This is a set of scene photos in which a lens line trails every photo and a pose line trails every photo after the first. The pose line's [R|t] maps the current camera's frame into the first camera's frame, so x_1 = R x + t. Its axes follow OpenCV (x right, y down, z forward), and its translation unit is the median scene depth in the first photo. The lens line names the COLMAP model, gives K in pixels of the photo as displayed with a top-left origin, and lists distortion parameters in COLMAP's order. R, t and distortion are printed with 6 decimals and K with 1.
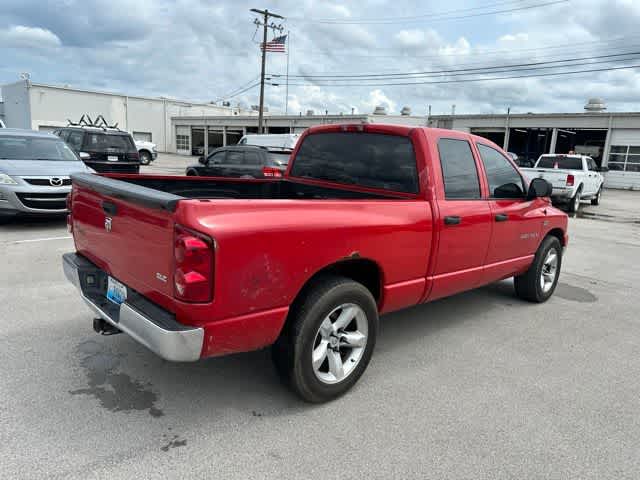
lens RADIAL K [[462.8, 0, 320.0], [0, 462.8, 240.0], [0, 0, 1]] dist [0.033571, -0.037356]
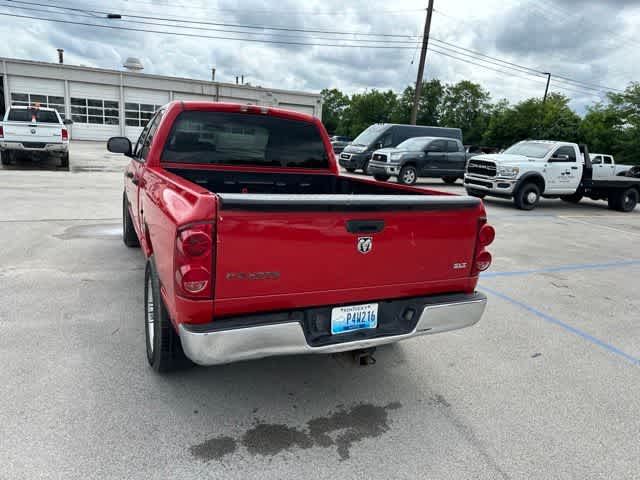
lens RADIAL K [[462.8, 0, 320.0], [0, 462.8, 240.0], [0, 0, 1]] dist [0.033571, -0.037356]
pose [[0.309720, -0.252751, 0.916619, -0.639508], [0.141054, 0.965569, 0.218587, -0.122764], [-0.940307, 0.061592, 0.334708, 0.393997]]
